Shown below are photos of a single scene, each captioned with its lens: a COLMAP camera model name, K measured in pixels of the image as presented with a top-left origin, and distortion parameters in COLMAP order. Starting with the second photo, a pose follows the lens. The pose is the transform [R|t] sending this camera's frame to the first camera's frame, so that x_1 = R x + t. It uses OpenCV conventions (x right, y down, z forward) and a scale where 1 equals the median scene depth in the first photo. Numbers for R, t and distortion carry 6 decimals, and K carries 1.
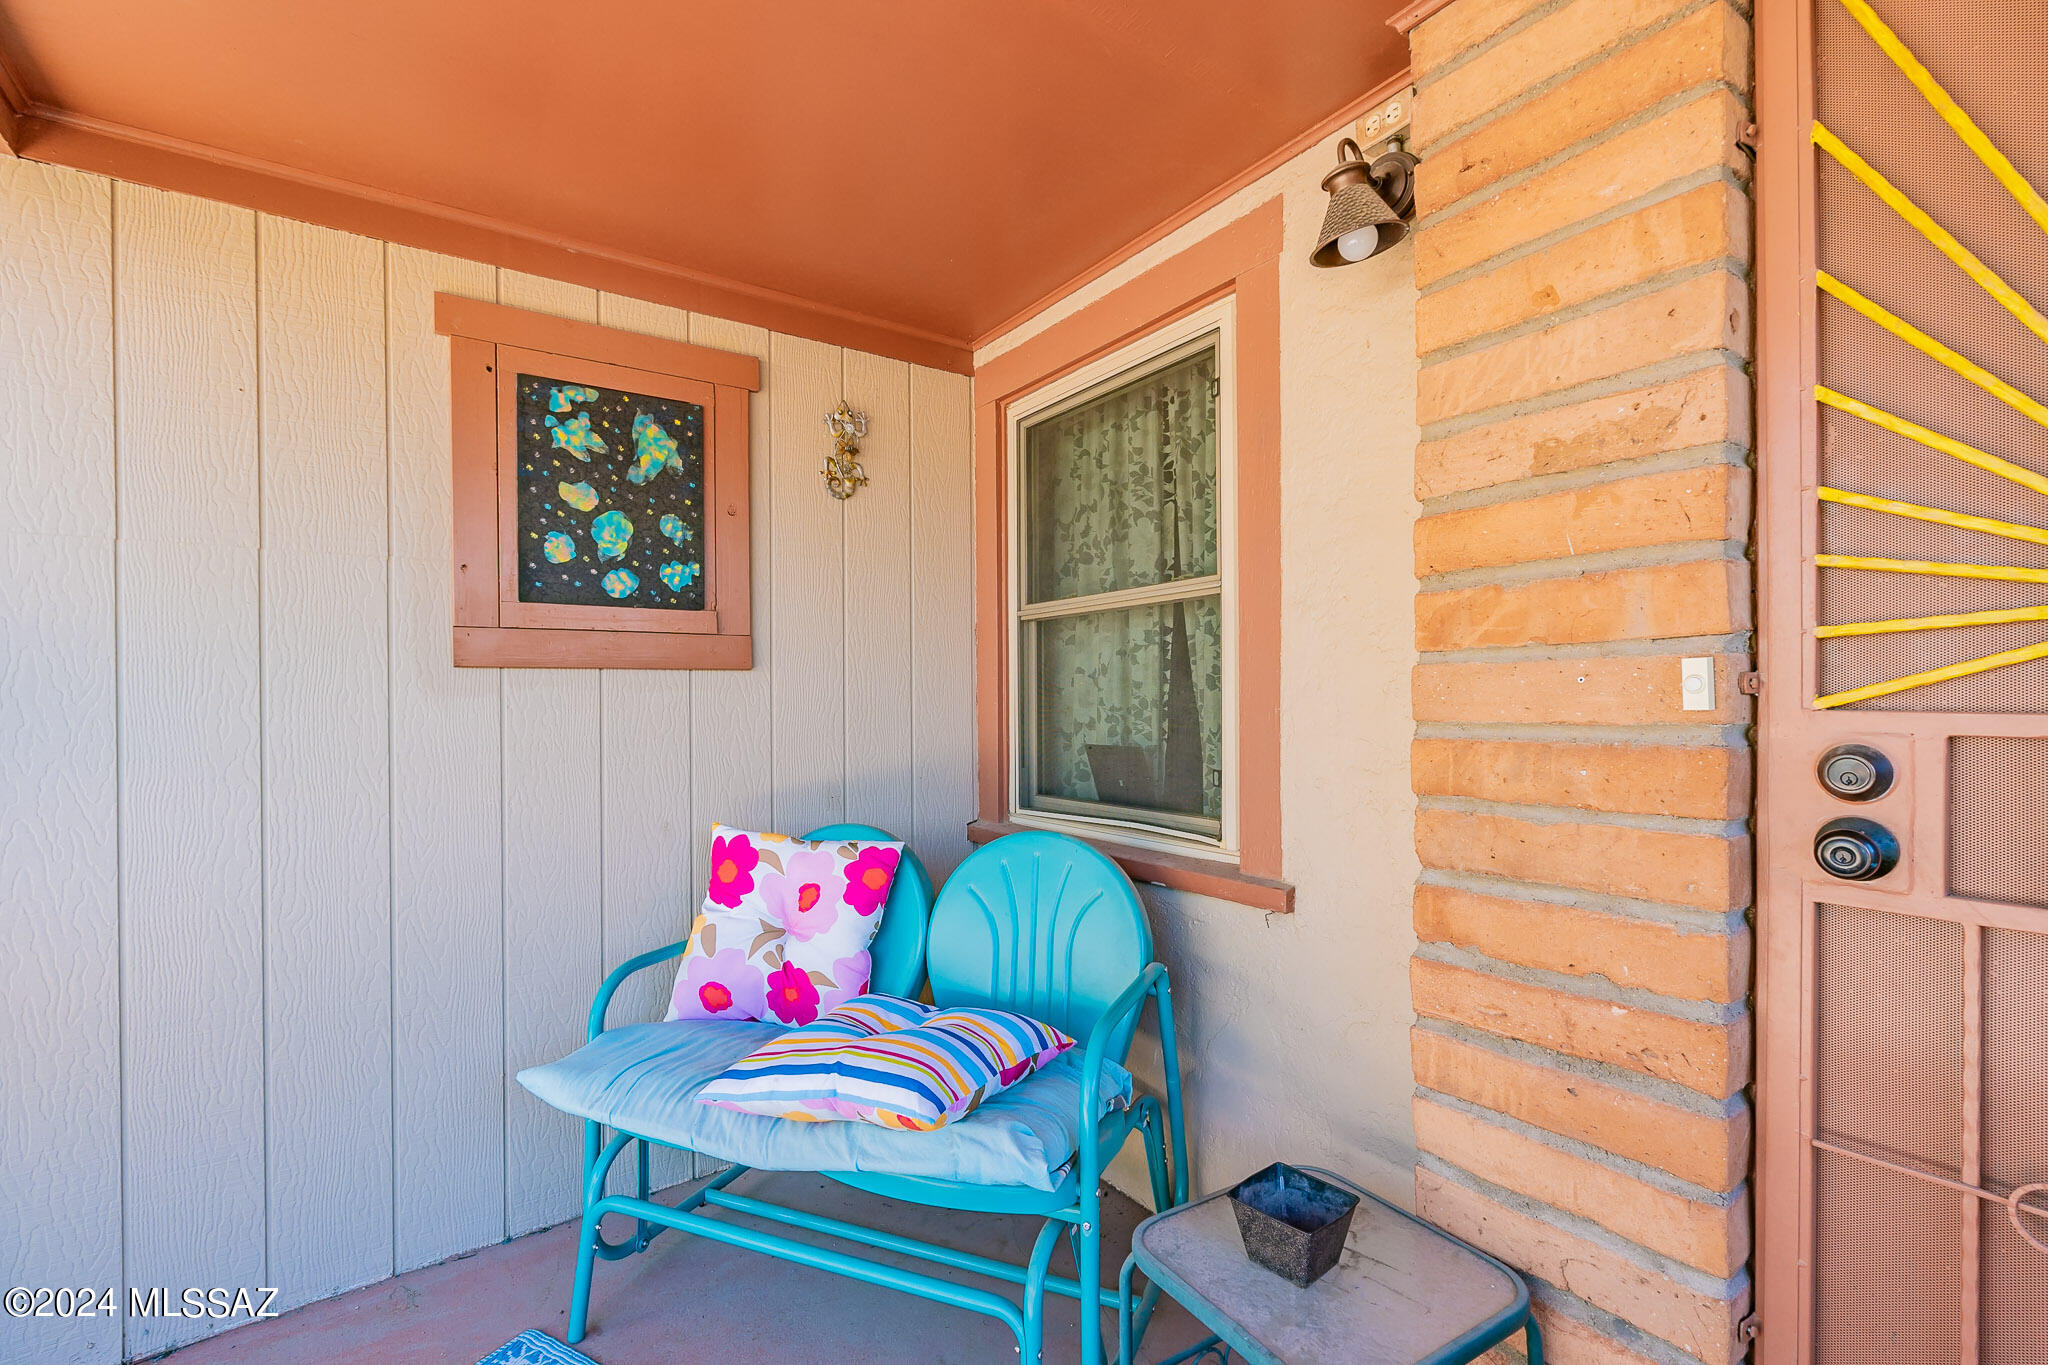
lens RADIAL K [[886.6, 0, 1022.2], [0, 886.6, 702.9], [0, 0, 1]] dist [-0.004893, -0.000125]
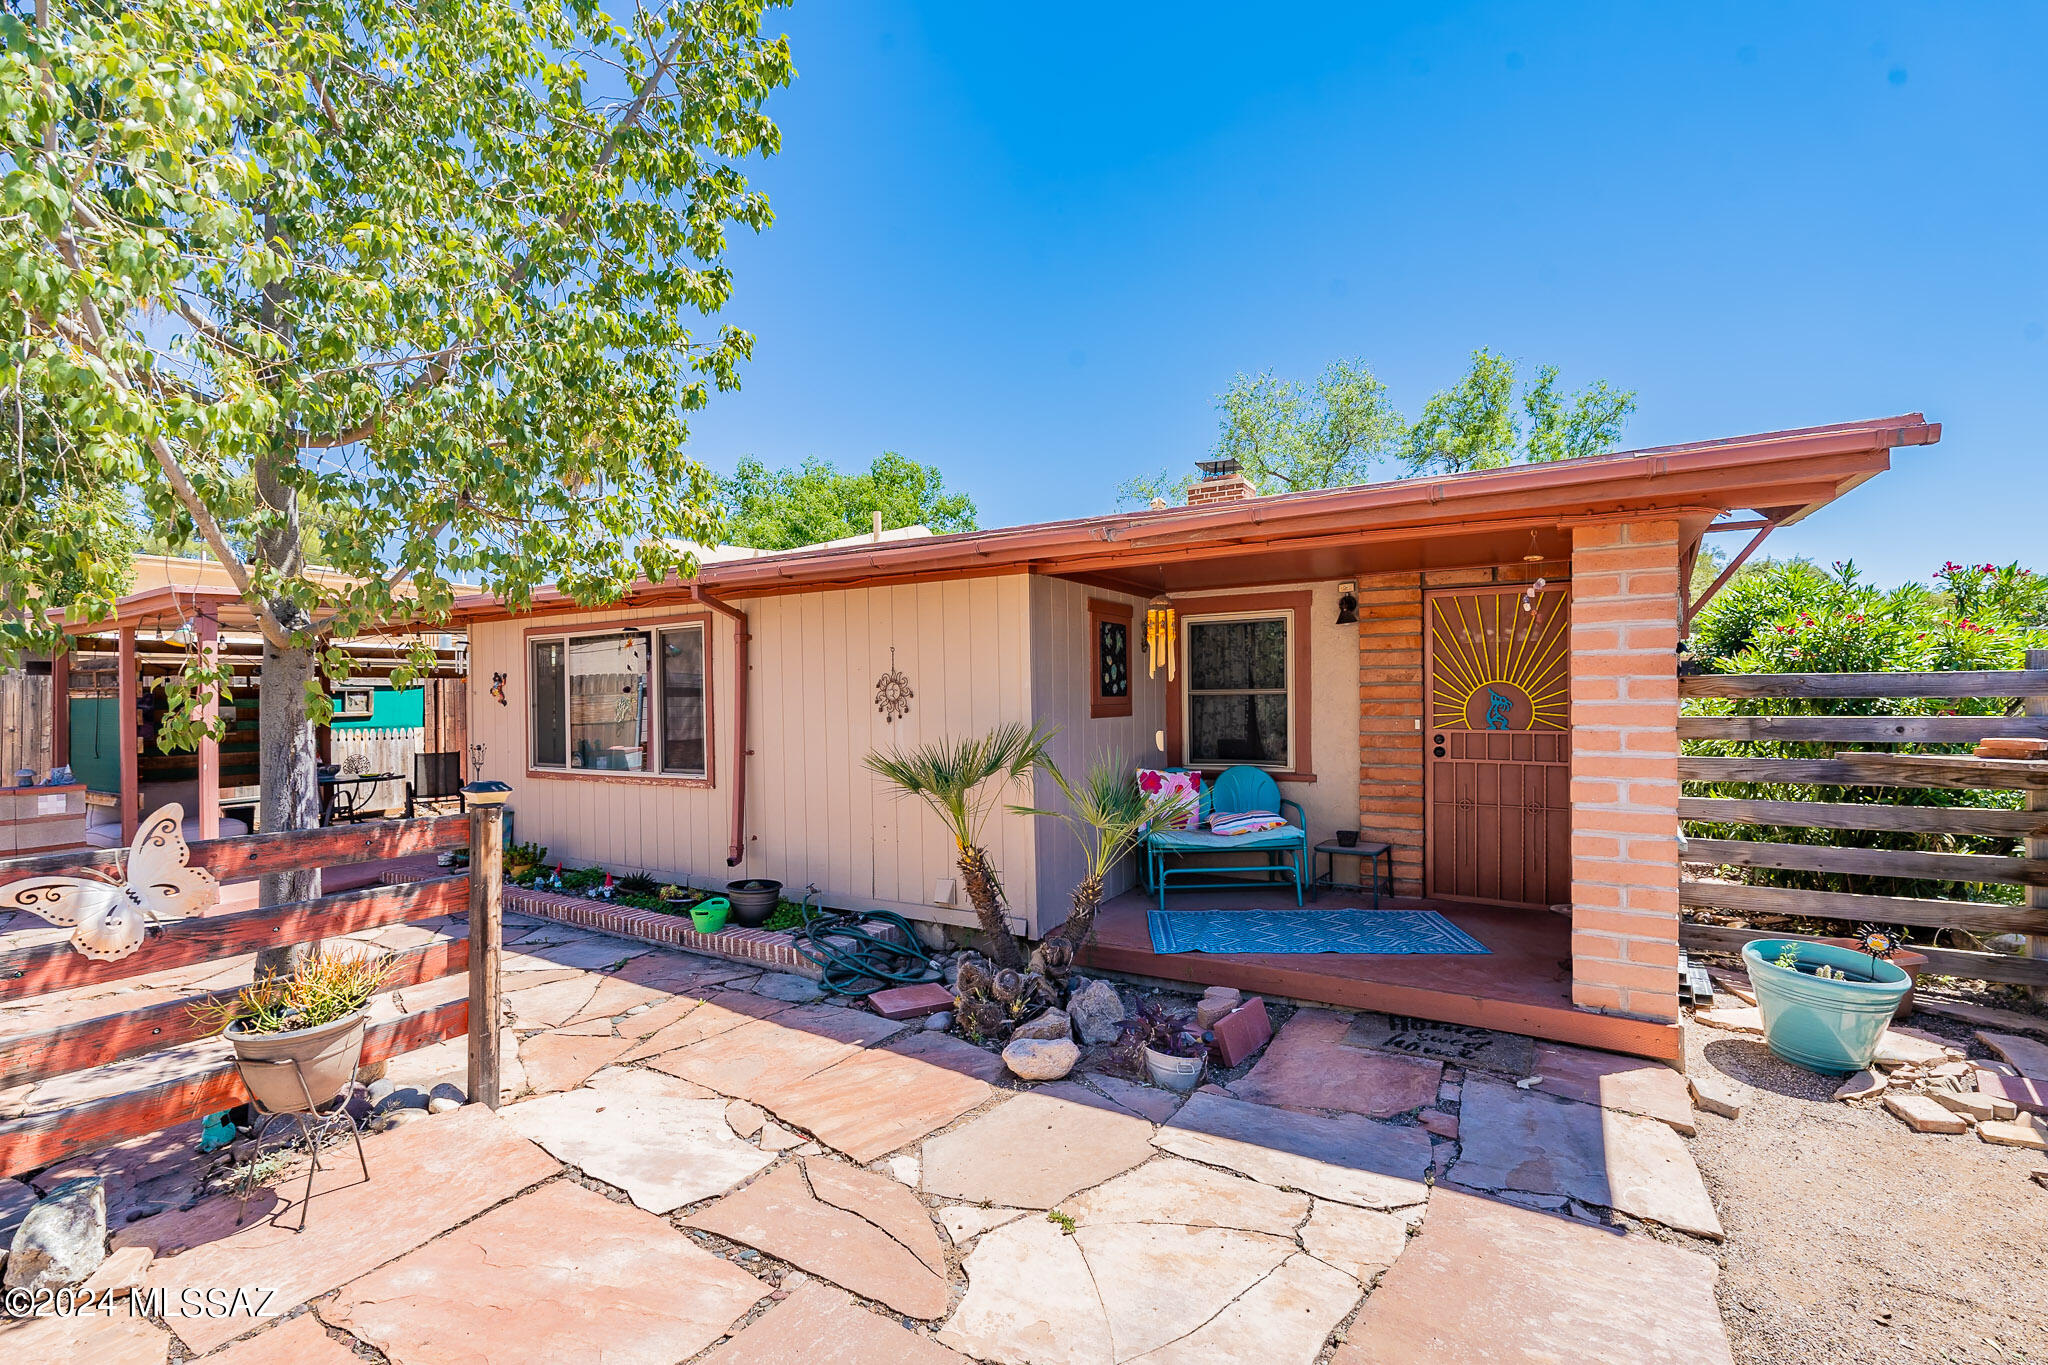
lens RADIAL K [[886.6, 0, 1022.6], [0, 886.6, 698.2], [0, 0, 1]] dist [-0.004893, -0.000125]
pose [[0.909865, -0.003548, 0.414889, -3.221370], [0.005093, 0.999984, -0.002617, -0.155989], [-0.414873, 0.004494, 0.909868, -2.578055]]
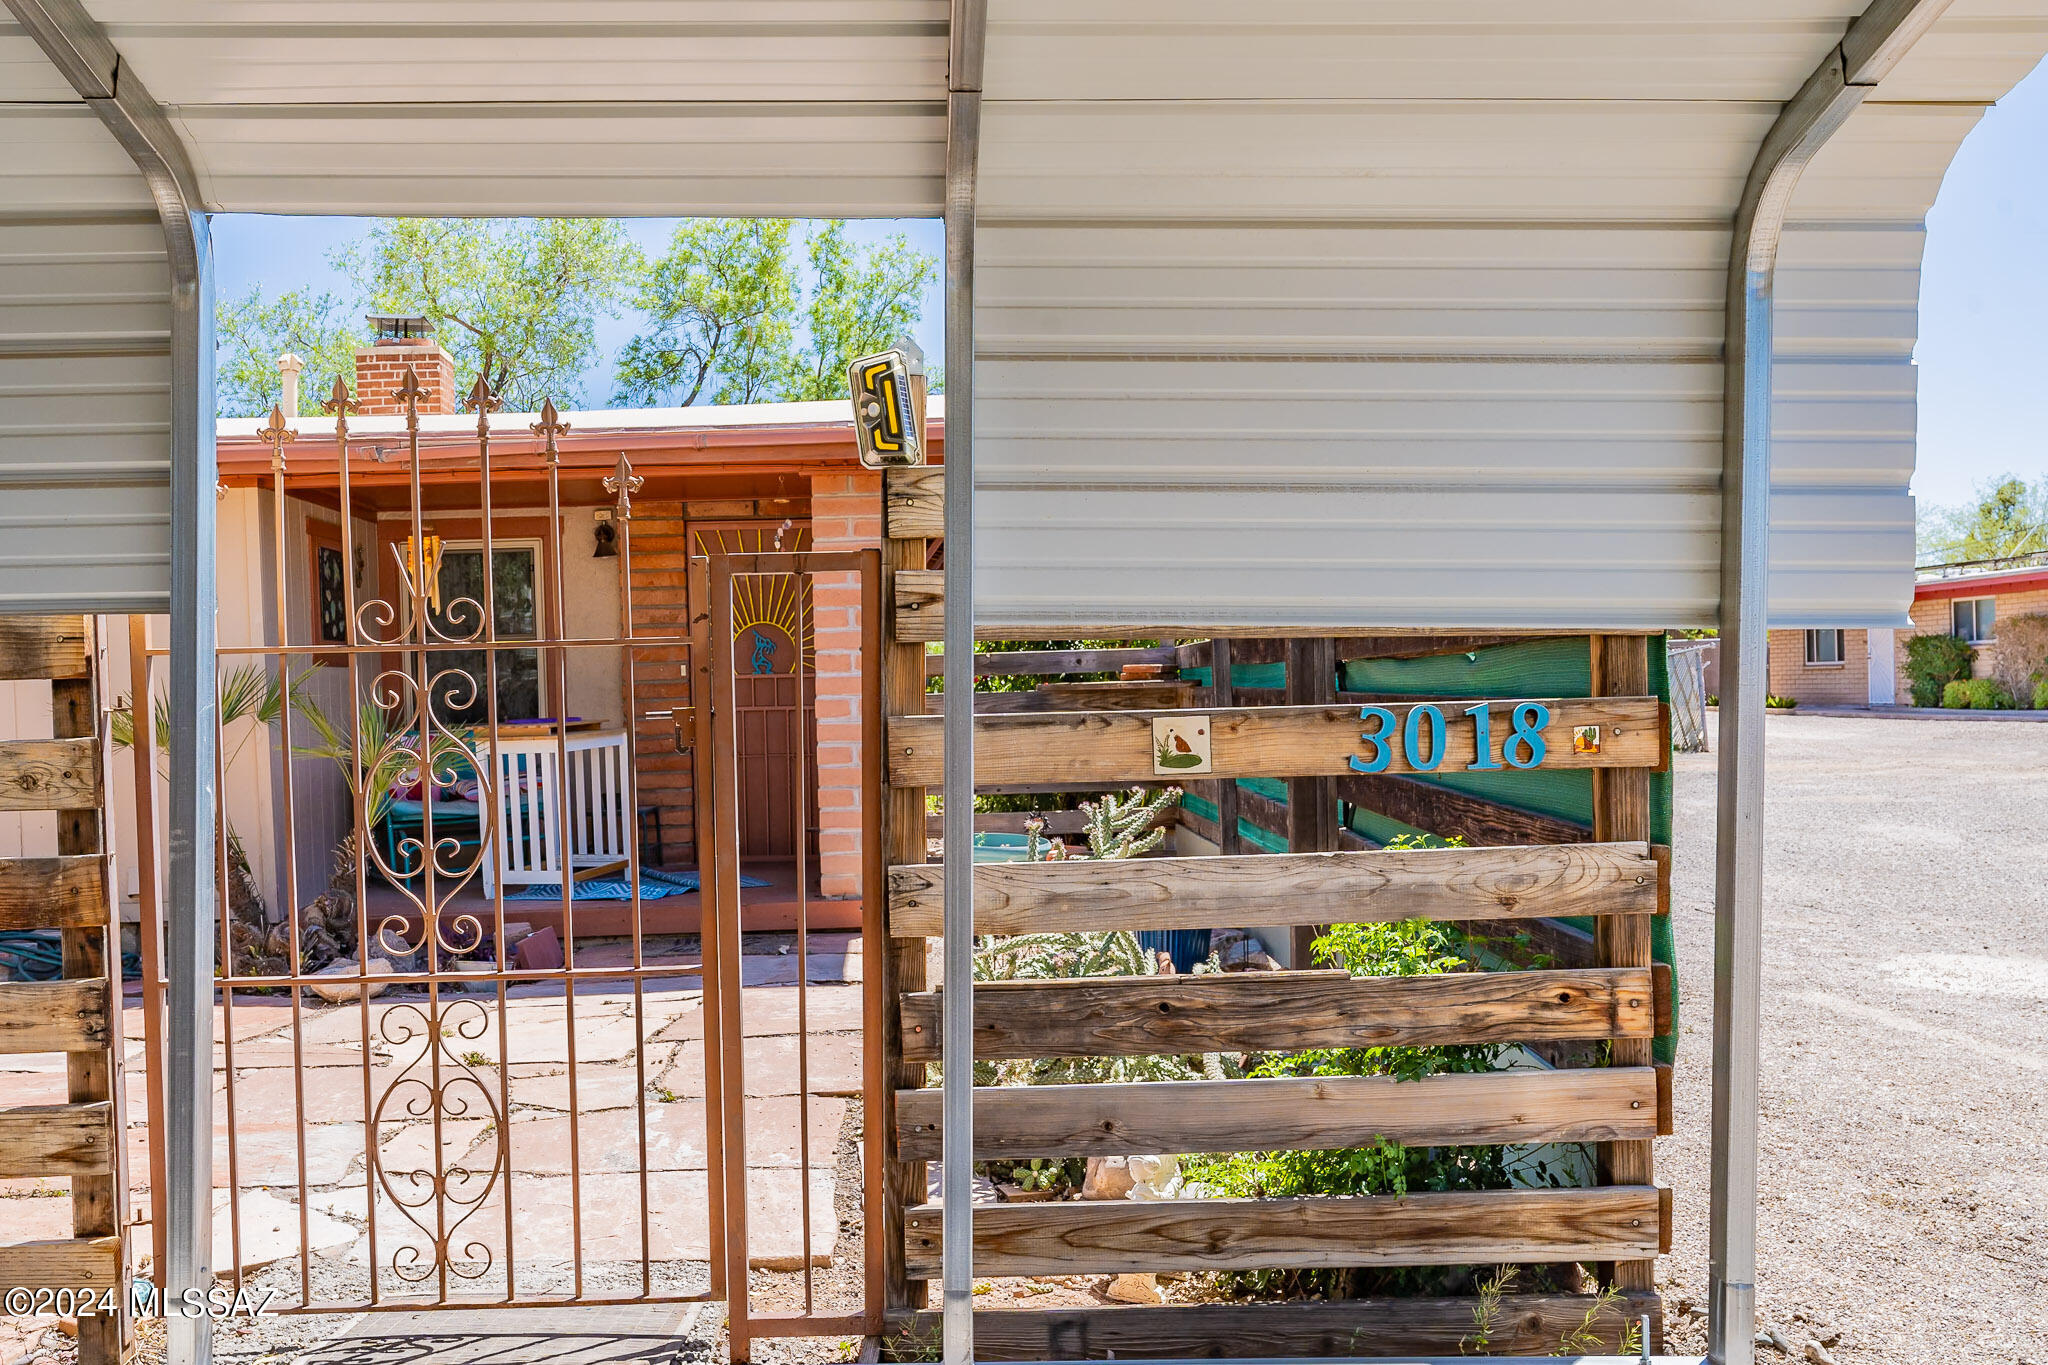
lens RADIAL K [[1763.4, 0, 1023.8], [0, 1763.4, 690.0], [0, 0, 1]] dist [-0.065022, 0.000102]
pose [[0.496794, -0.013084, 0.867770, -5.863943], [0.029417, 0.999566, -0.001770, 0.138255], [-0.867370, 0.026407, 0.496963, -4.766145]]
